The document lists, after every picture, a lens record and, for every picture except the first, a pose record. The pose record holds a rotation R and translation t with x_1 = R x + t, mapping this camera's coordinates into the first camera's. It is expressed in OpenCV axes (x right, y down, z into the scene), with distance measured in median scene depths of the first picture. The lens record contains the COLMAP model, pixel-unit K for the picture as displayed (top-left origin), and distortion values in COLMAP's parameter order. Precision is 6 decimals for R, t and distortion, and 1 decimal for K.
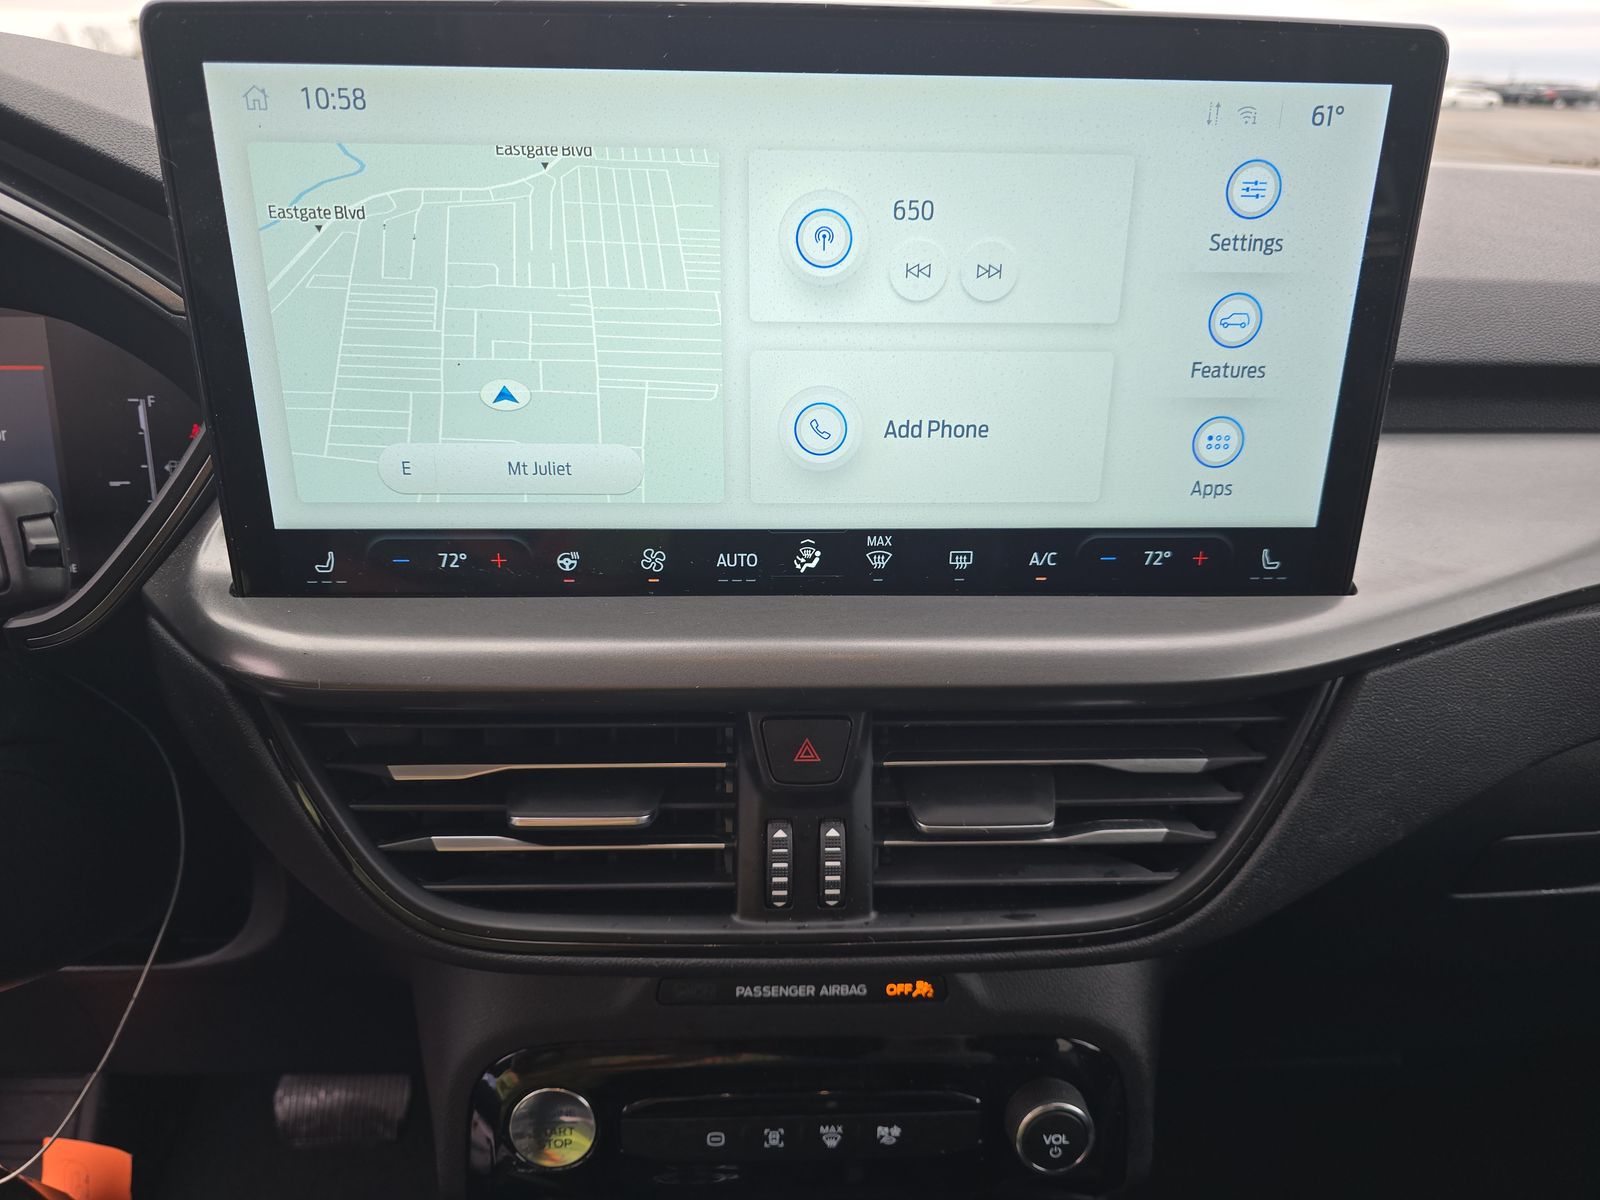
lens RADIAL K [[1069.3, 0, 800.0], [0, 1069.3, 600.0], [0, 0, 1]] dist [0.008825, -0.021916]
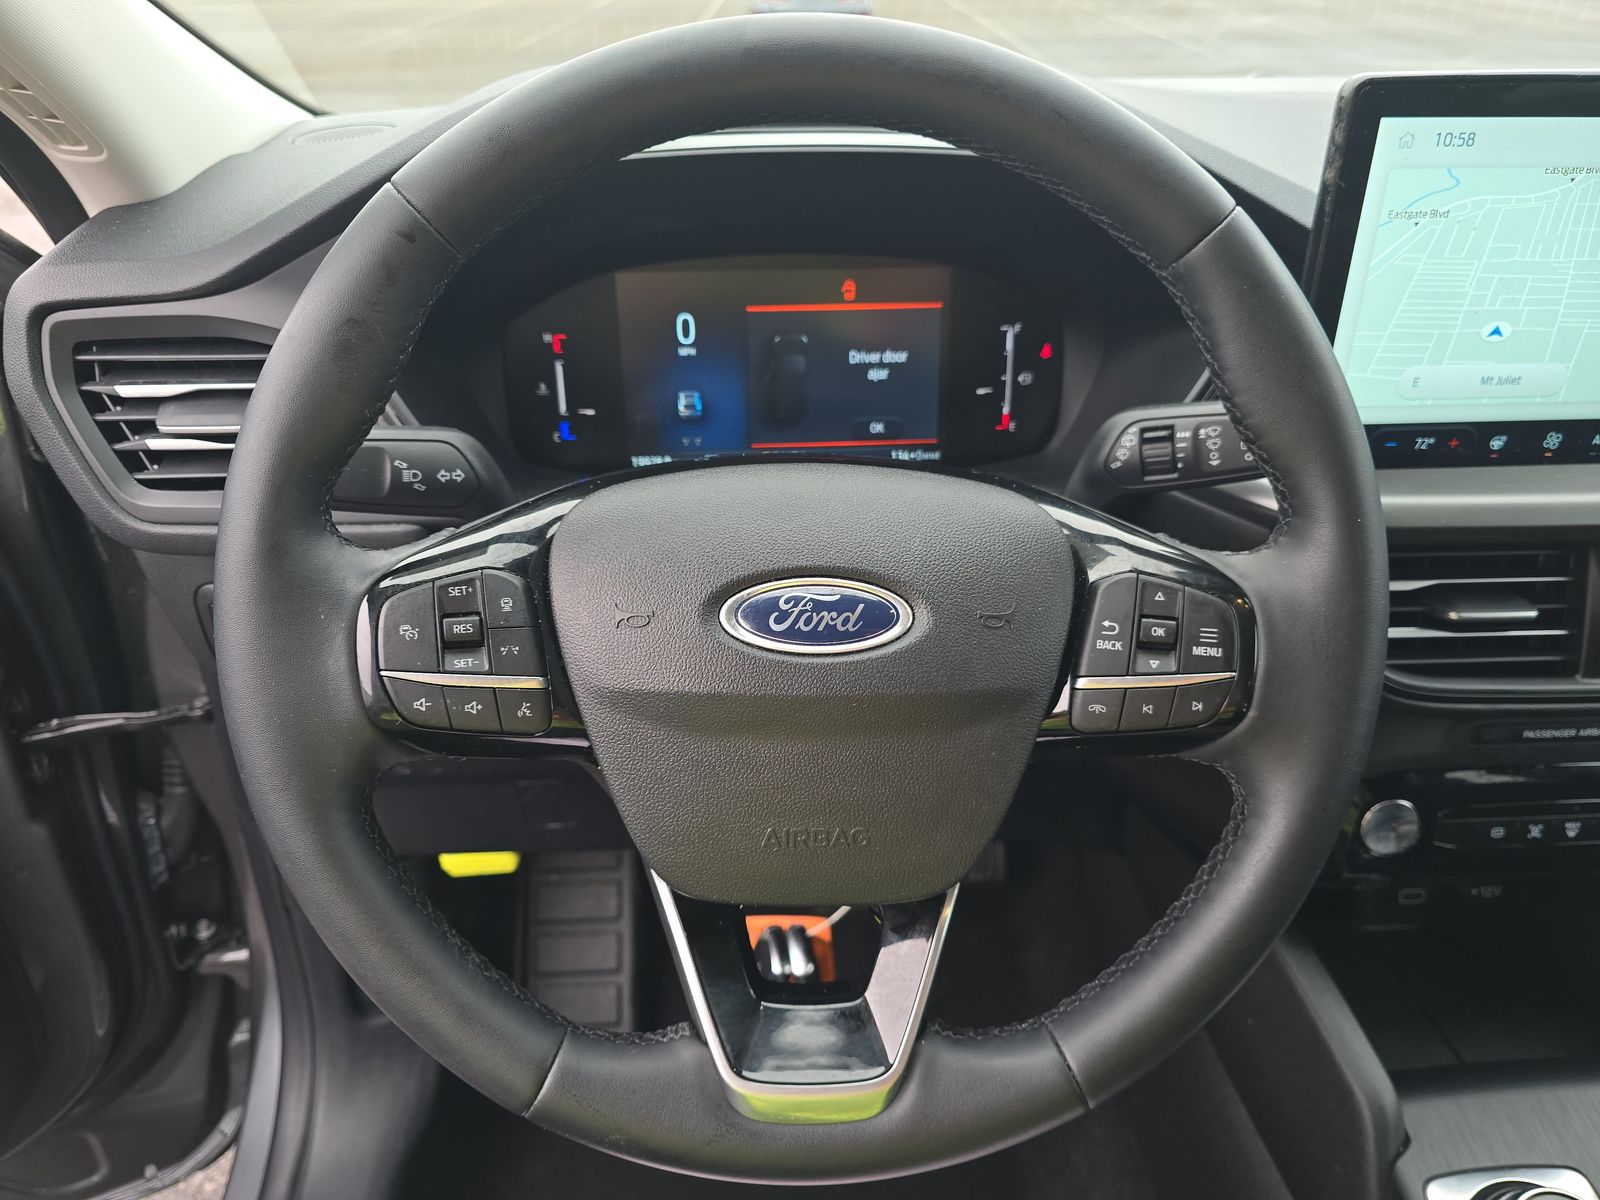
lens RADIAL K [[1069.3, 0, 800.0], [0, 1069.3, 600.0], [0, 0, 1]] dist [0.008825, -0.021916]
pose [[0.999687, -0.020878, -0.013802, -1.194006], [0.022360, 0.992782, 0.117834, -0.015897], [0.011242, -0.118106, 0.992937, -0.523063]]
